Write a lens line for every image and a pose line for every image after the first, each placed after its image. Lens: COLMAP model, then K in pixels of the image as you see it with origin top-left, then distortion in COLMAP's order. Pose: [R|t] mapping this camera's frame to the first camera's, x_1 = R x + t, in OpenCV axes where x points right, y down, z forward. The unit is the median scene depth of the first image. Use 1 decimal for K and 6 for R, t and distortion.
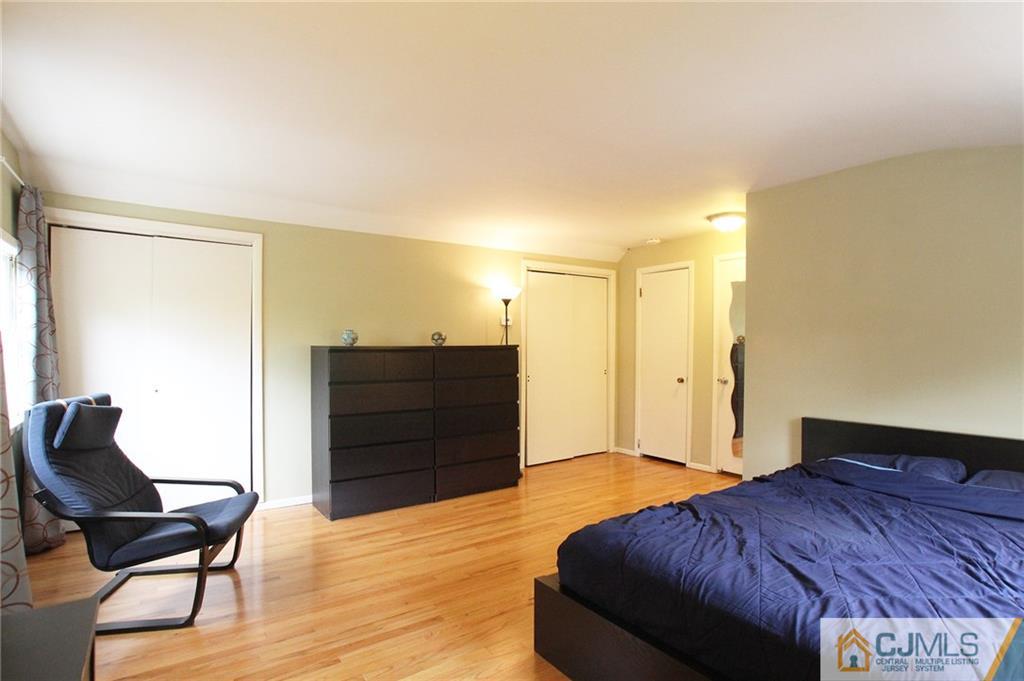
lens RADIAL K [[521.5, 0, 516.2], [0, 521.5, 341.8], [0, 0, 1]] dist [-0.038673, 0.001777]
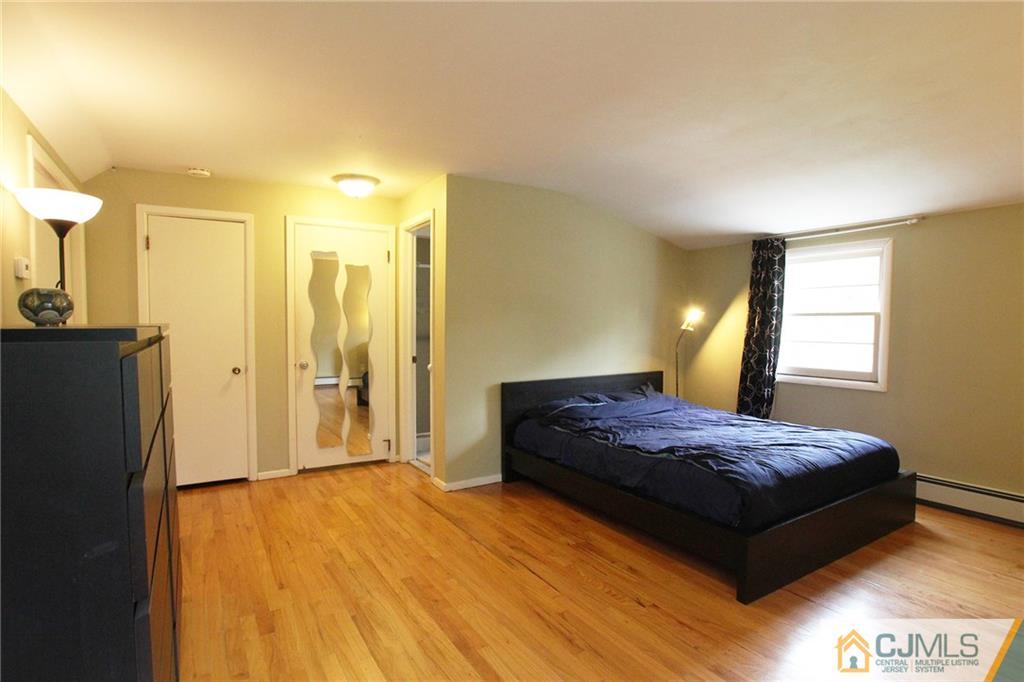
lens RADIAL K [[521.5, 0, 517.5], [0, 521.5, 349.0], [0, 0, 1]] dist [-0.038673, 0.001777]
pose [[0.050376, -0.049703, 0.997493, -0.439640], [-0.003397, 0.998747, 0.049937, 0.003652], [-0.998725, -0.005904, 0.050144, 0.599722]]
